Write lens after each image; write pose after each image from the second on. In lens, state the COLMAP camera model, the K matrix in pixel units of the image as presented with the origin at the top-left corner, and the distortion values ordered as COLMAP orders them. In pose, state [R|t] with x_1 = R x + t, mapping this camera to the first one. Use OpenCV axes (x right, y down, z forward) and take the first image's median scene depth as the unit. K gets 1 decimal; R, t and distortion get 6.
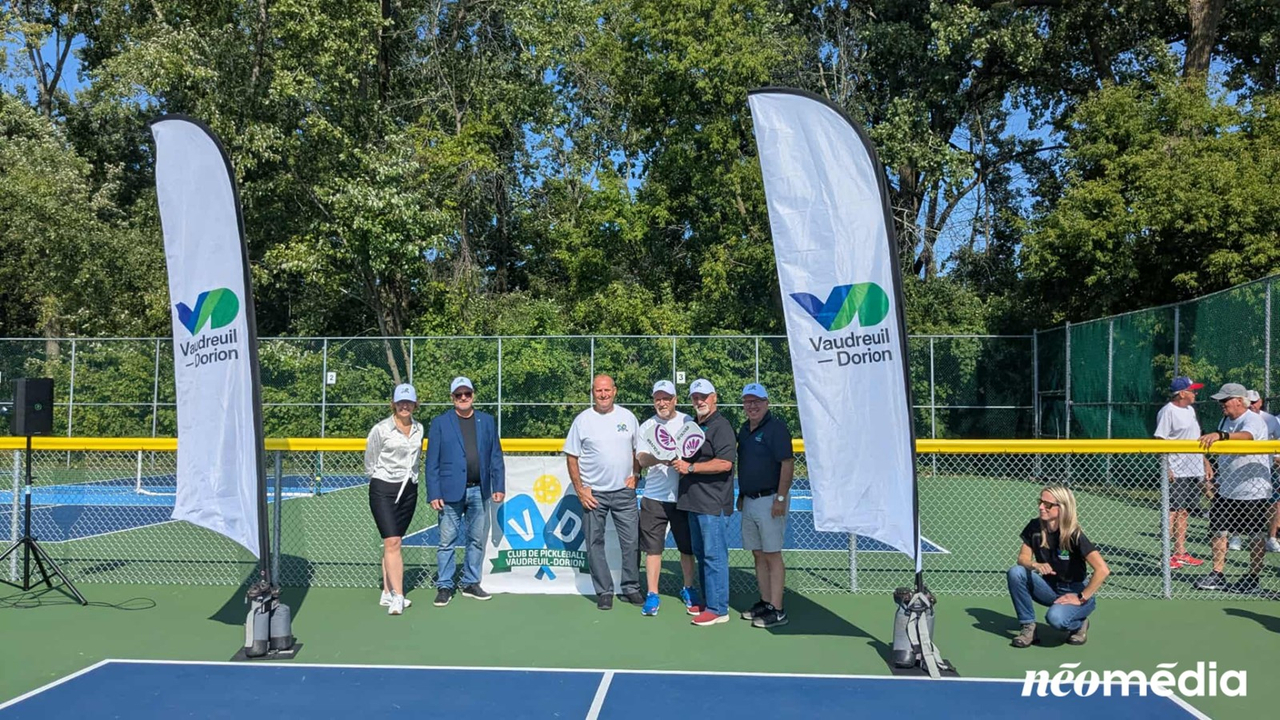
lens RADIAL K [[1019.1, 0, 606.7], [0, 1019.1, 359.0], [0, 0, 1]] dist [0.078594, -0.135436]
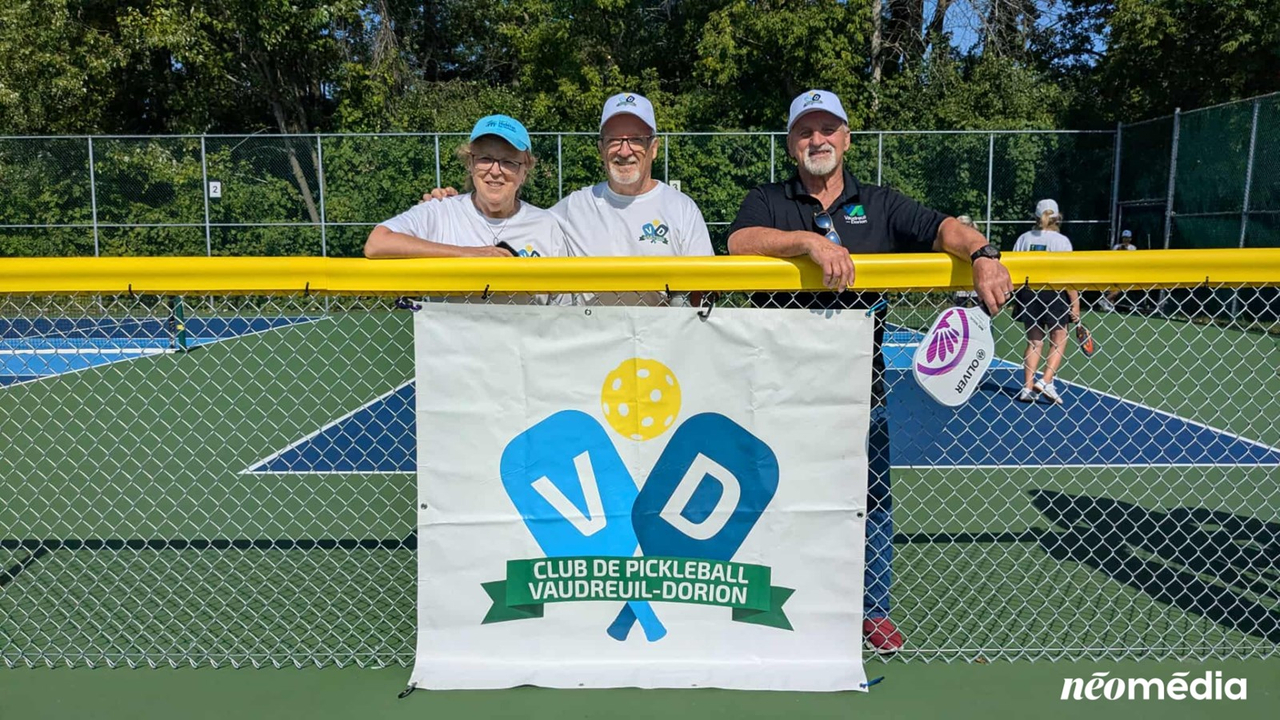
lens RADIAL K [[1068.4, 0, 642.0], [0, 1068.4, 379.4], [0, 0, 1]] dist [0.086226, -0.176059]
pose [[0.996285, -0.017922, 0.084236, -0.024396], [0.002484, 0.983680, 0.179909, 0.014771], [-0.086086, -0.179031, 0.980070, 0.172304]]
